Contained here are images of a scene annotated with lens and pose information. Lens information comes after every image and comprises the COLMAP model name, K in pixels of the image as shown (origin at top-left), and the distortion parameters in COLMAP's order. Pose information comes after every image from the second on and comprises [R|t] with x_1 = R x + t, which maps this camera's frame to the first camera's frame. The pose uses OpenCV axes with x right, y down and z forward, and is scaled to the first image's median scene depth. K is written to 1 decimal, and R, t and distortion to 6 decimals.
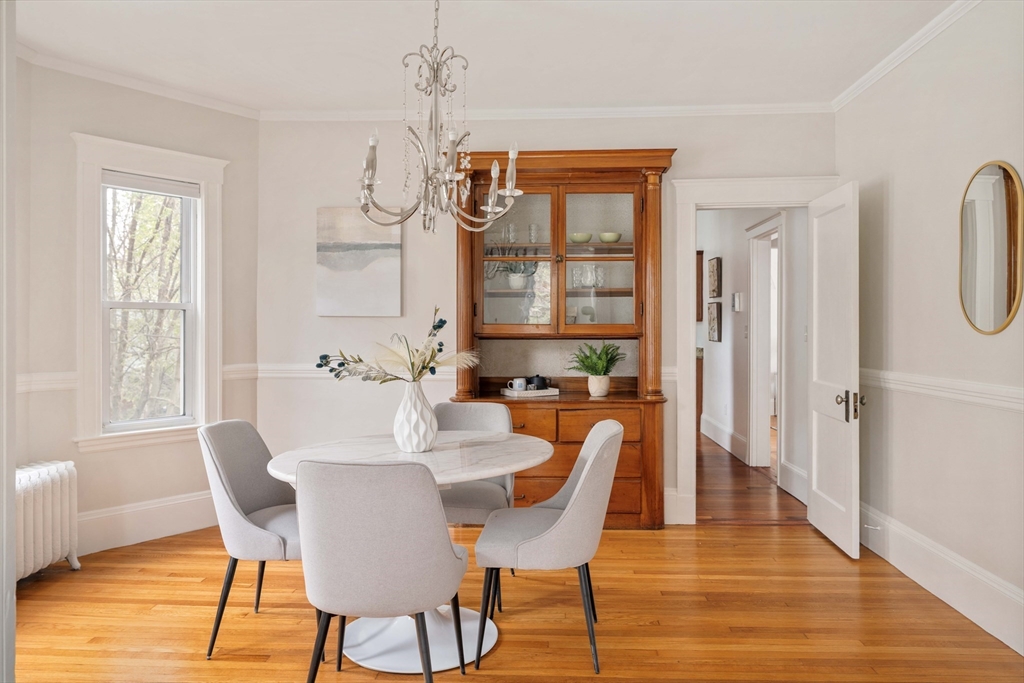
lens RADIAL K [[733.0, 0, 512.0], [0, 733.0, 341.5], [0, 0, 1]] dist [-0.001146, 0.000304]
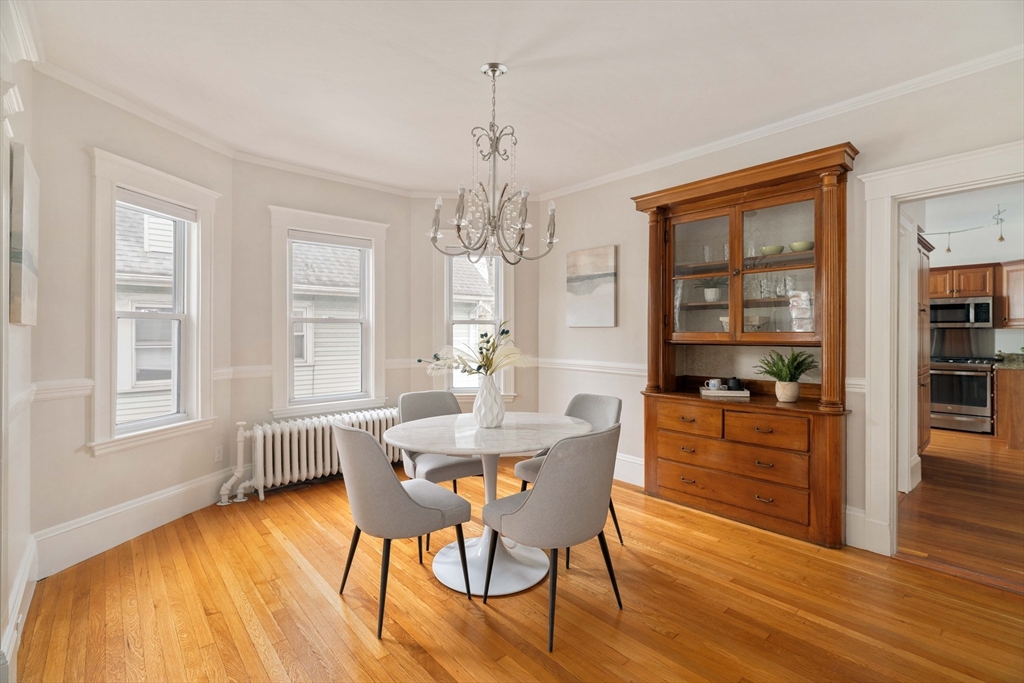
lens RADIAL K [[468.8, 0, 511.2], [0, 468.8, 338.6], [0, 0, 1]] dist [-0.000507, -0.000133]
pose [[0.692934, 0.008304, -0.720954, 0.336454], [-0.014598, 0.999890, -0.002513, -0.007012], [0.720854, 0.012265, 0.692979, 0.271324]]
